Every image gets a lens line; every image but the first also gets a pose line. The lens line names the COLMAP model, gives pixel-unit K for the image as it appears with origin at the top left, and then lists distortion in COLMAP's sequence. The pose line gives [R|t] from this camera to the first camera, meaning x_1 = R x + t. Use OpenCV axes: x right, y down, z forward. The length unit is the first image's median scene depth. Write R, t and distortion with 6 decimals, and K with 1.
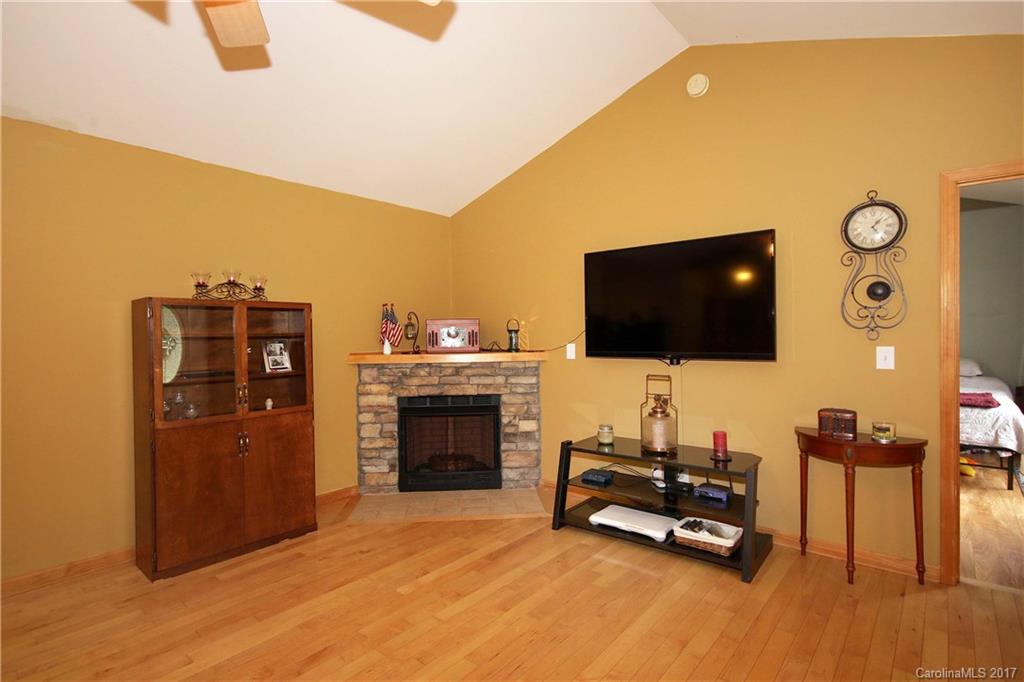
lens RADIAL K [[515.2, 0, 513.8], [0, 515.2, 338.6], [0, 0, 1]] dist [-0.004904, -0.000287]
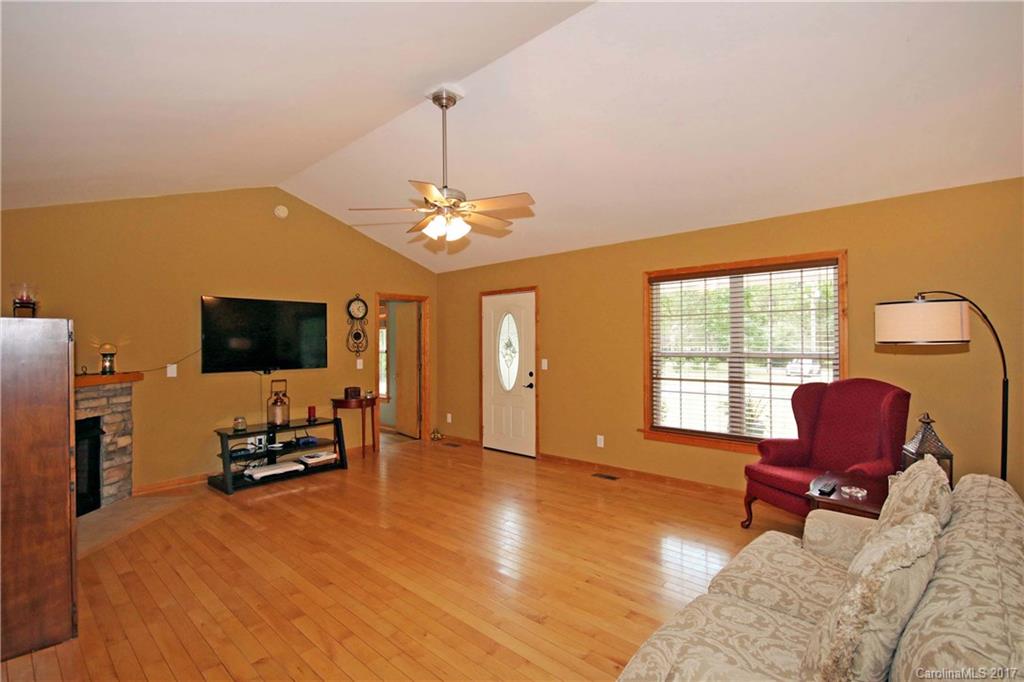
lens RADIAL K [[475.6, 0, 513.1], [0, 475.6, 345.9], [0, 0, 1]] dist [0.000547, 0.000035]
pose [[0.039011, 0.011761, 0.999170, -1.060497], [0.021489, 0.999690, -0.012606, -0.002683], [-0.999008, 0.021963, 0.038746, 0.146145]]
